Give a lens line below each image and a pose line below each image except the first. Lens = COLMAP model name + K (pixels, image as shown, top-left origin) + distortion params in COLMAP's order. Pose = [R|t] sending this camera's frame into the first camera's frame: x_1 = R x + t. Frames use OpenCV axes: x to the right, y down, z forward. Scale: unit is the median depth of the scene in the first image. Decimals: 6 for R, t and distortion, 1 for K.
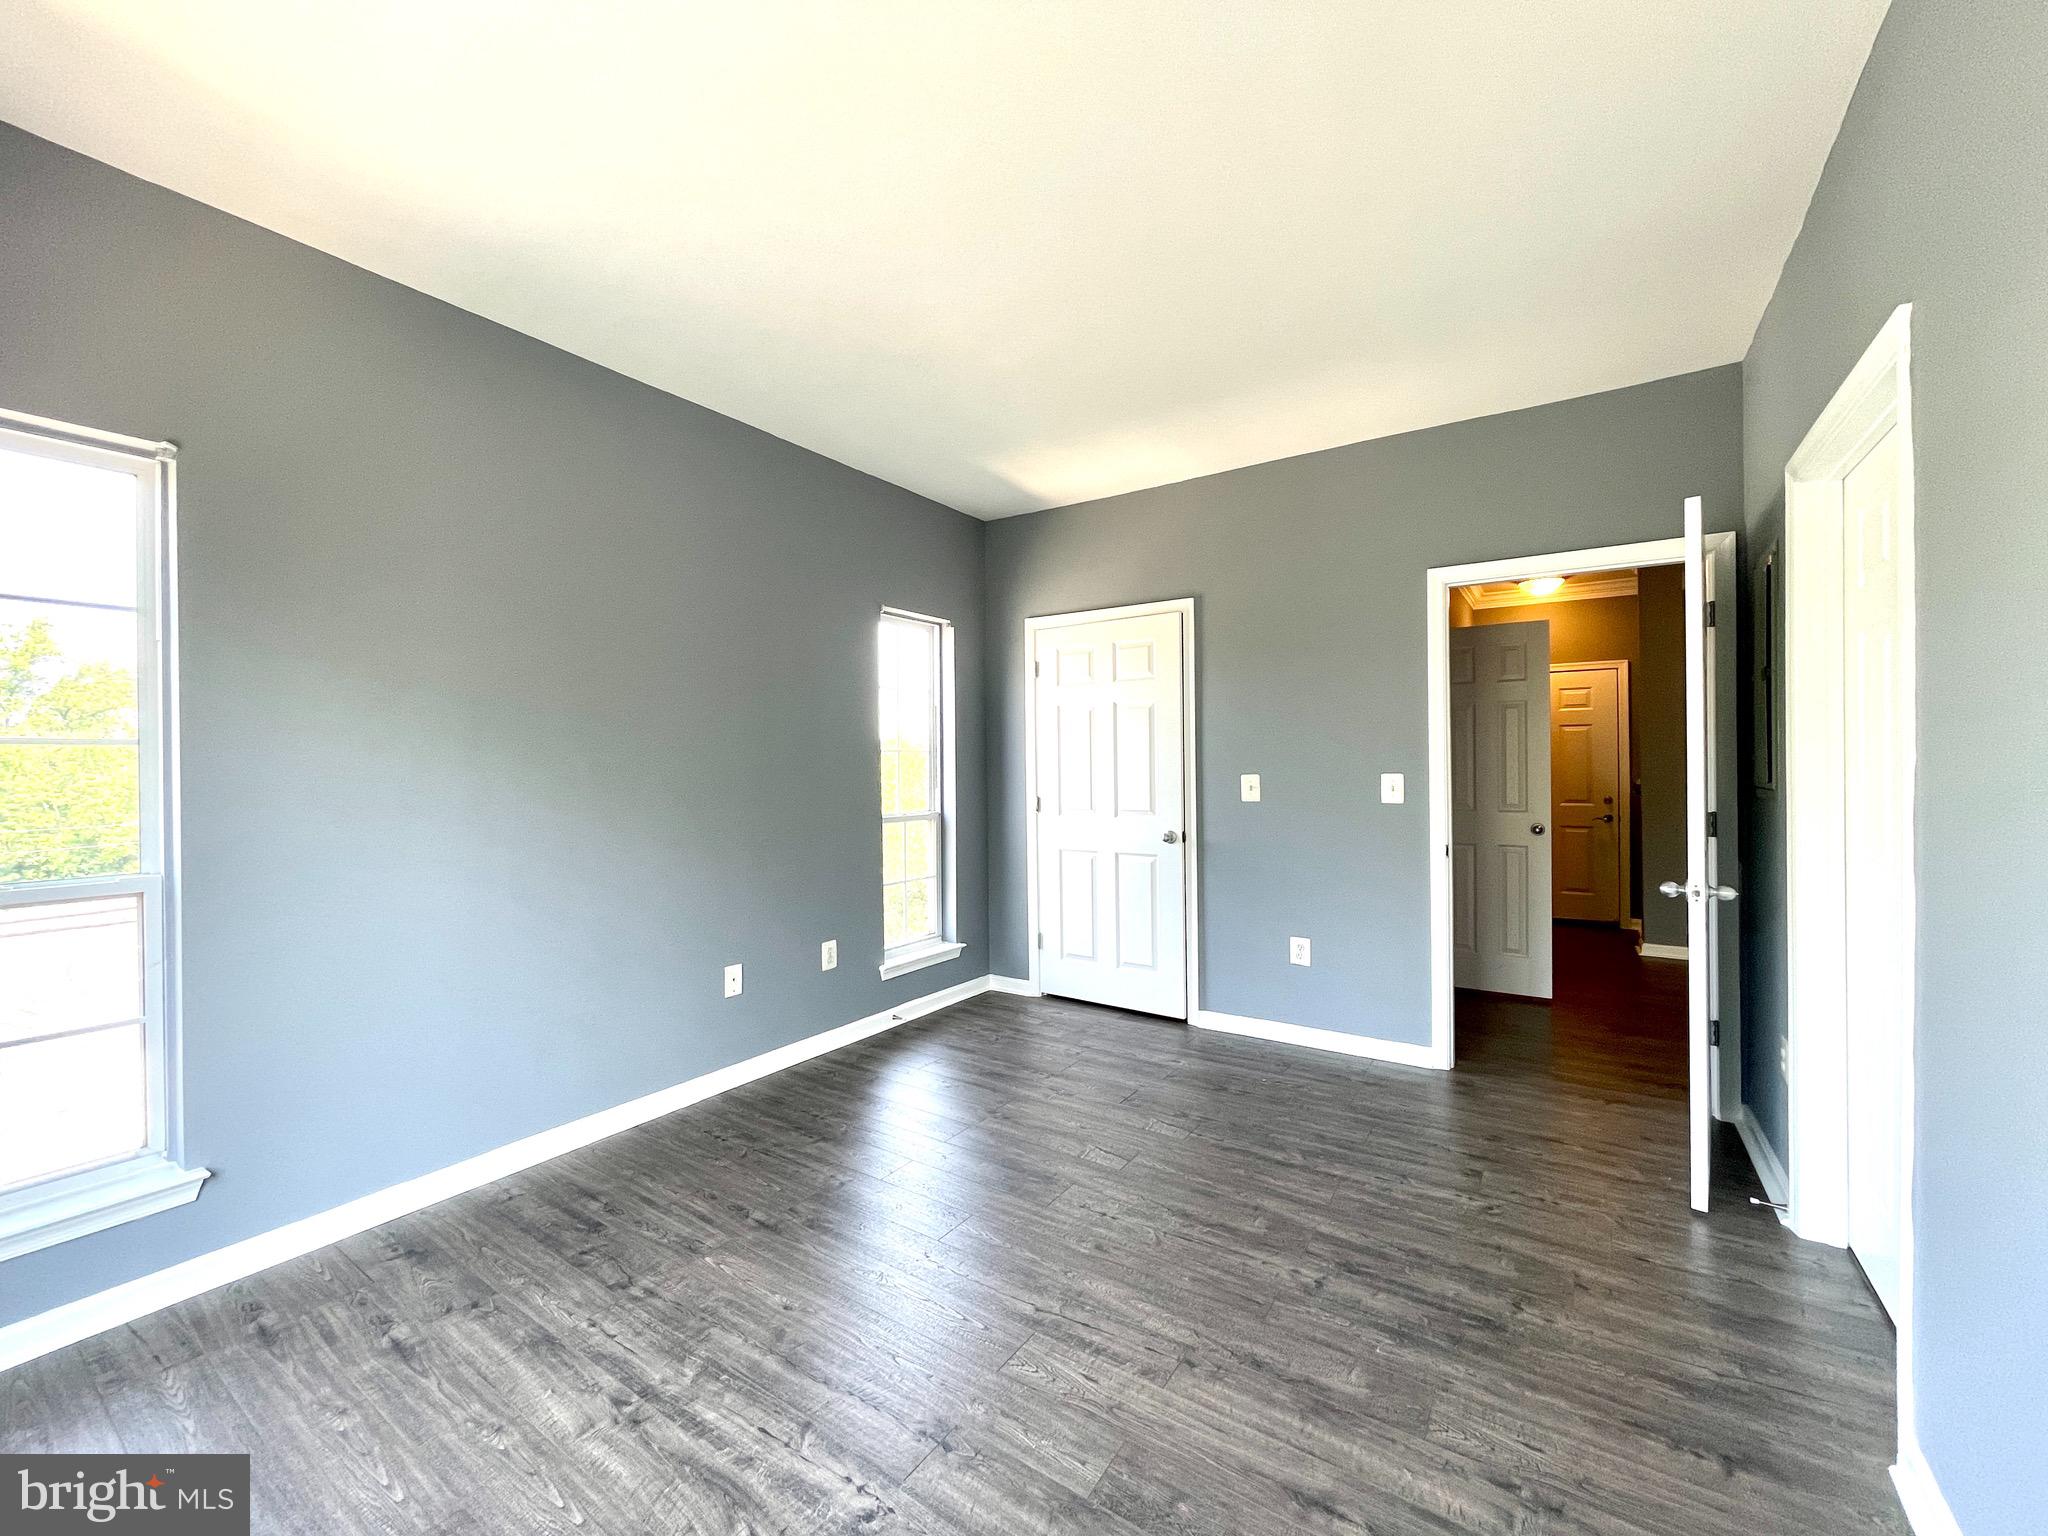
lens RADIAL K [[829.0, 0, 1015.0], [0, 829.0, 770.9], [0, 0, 1]] dist [-0.004614, 0.004336]
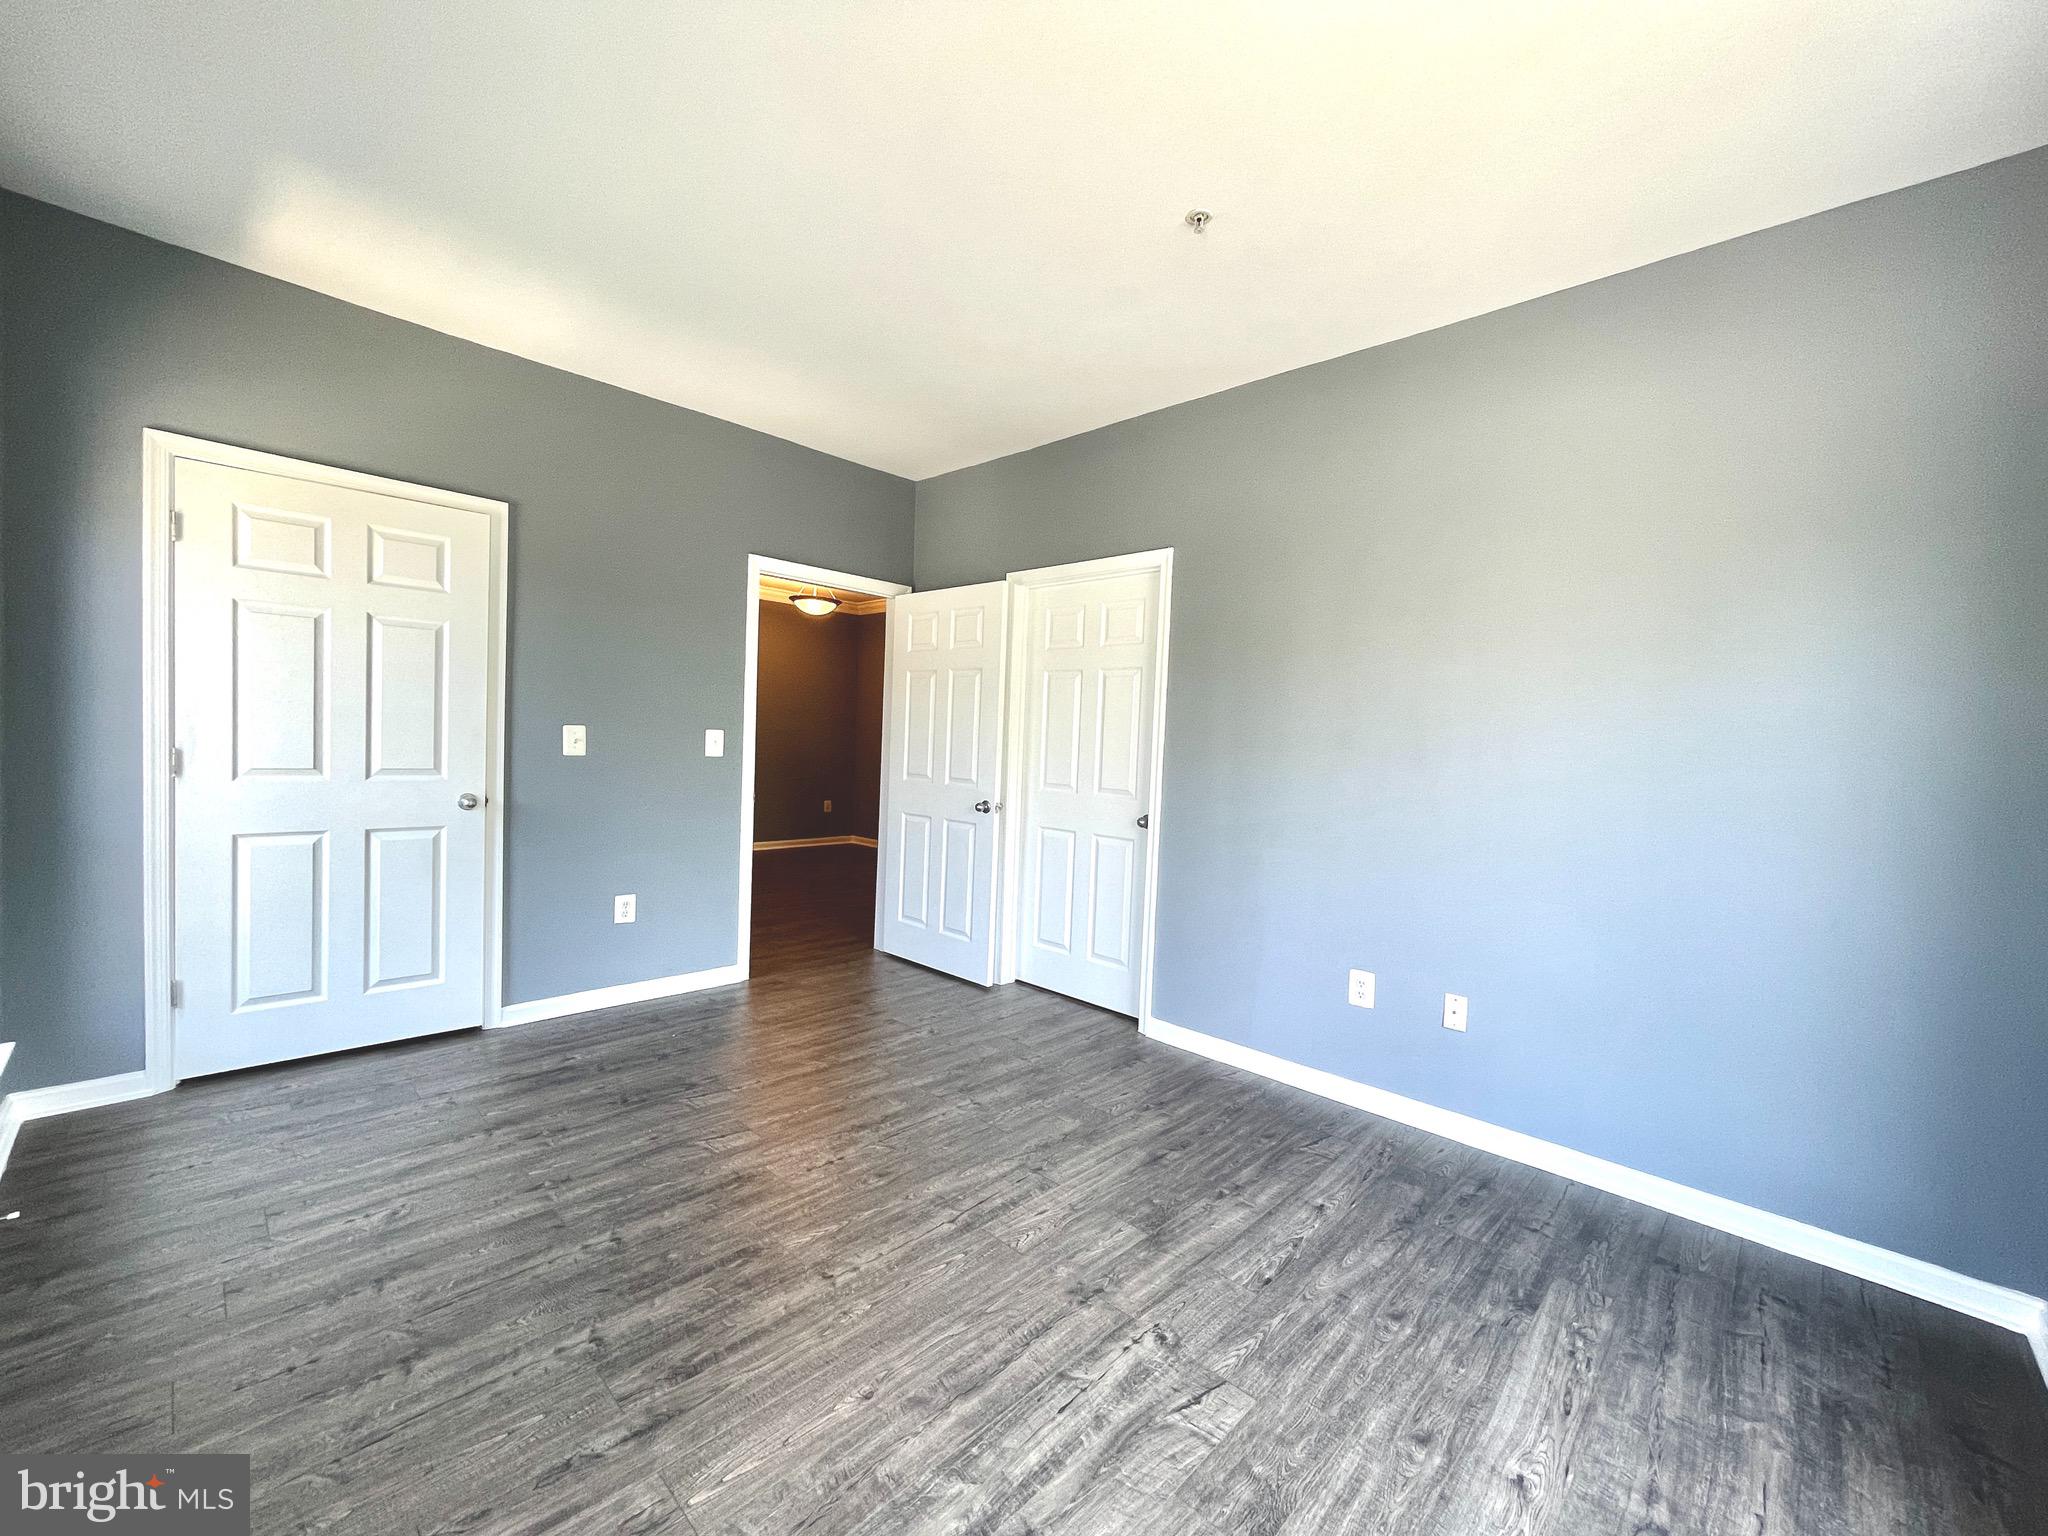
lens RADIAL K [[829.0, 0, 1015.0], [0, 829.0, 770.9], [0, 0, 1]] dist [-0.004614, 0.004336]
pose [[0.179788, -0.025678, 0.983370, -0.750307], [-0.039232, 0.998677, 0.033251, 0.007799], [-0.982923, -0.044558, 0.178543, 0.545701]]
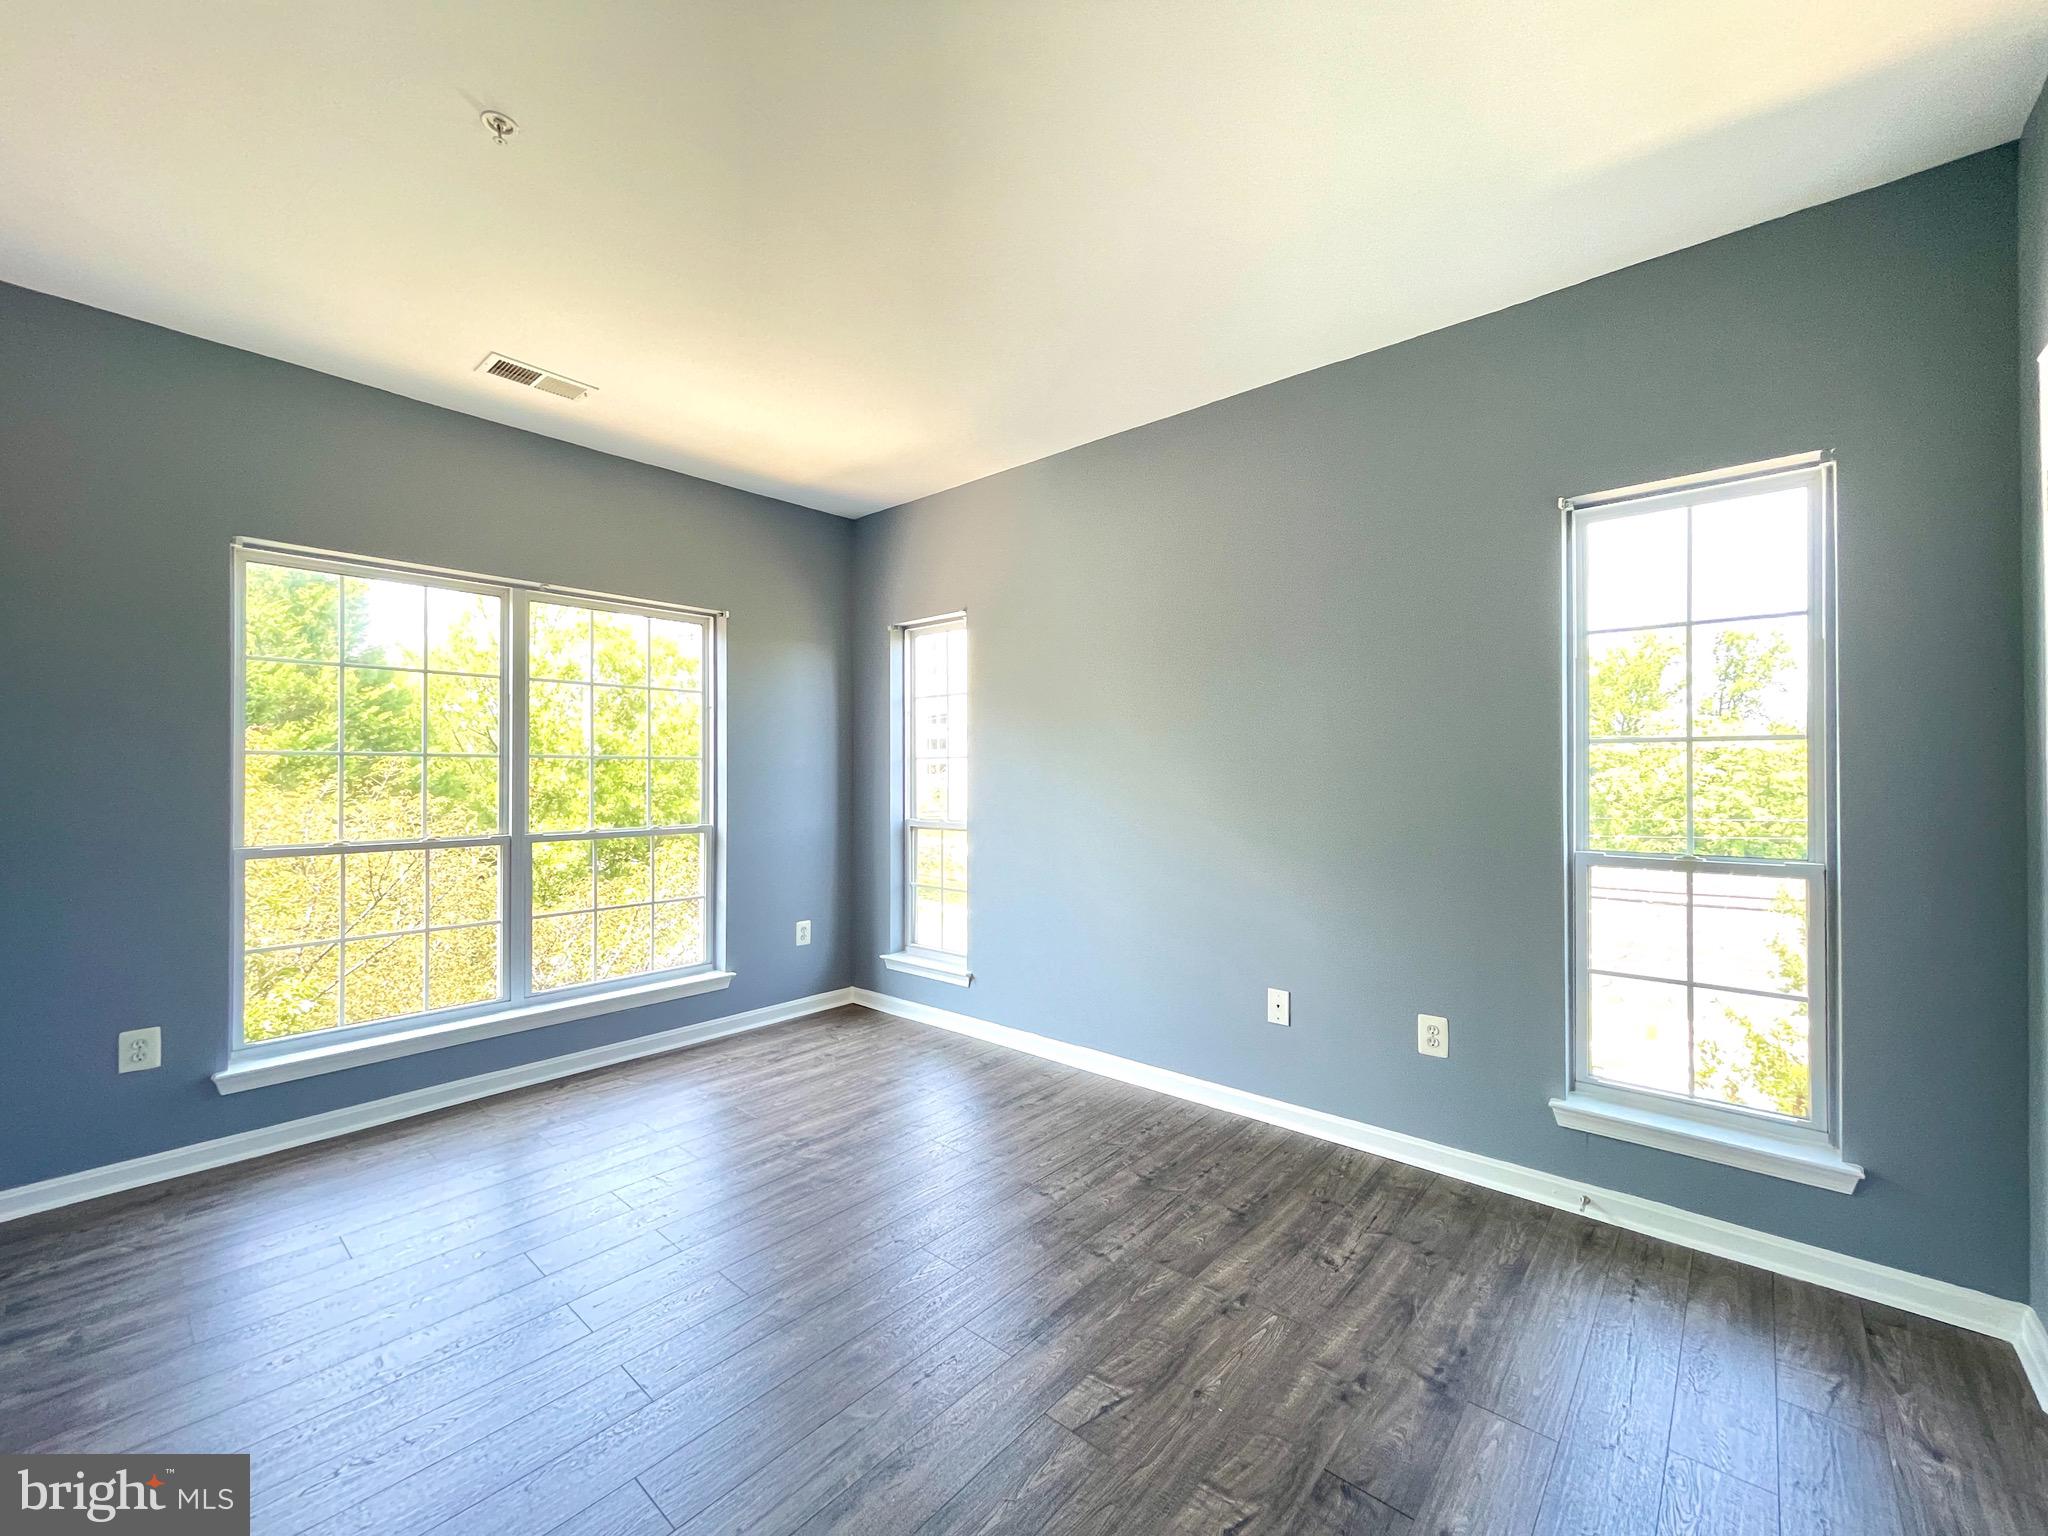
lens RADIAL K [[830.6, 0, 1015.5], [0, 830.6, 768.5], [0, 0, 1]] dist [-0.001260, 0.000996]
pose [[-0.126137, 0.001716, -0.992011, 0.738219], [-0.000696, 0.999998, 0.001818, -0.009274], [0.992013, 0.000919, -0.126136, 1.037620]]
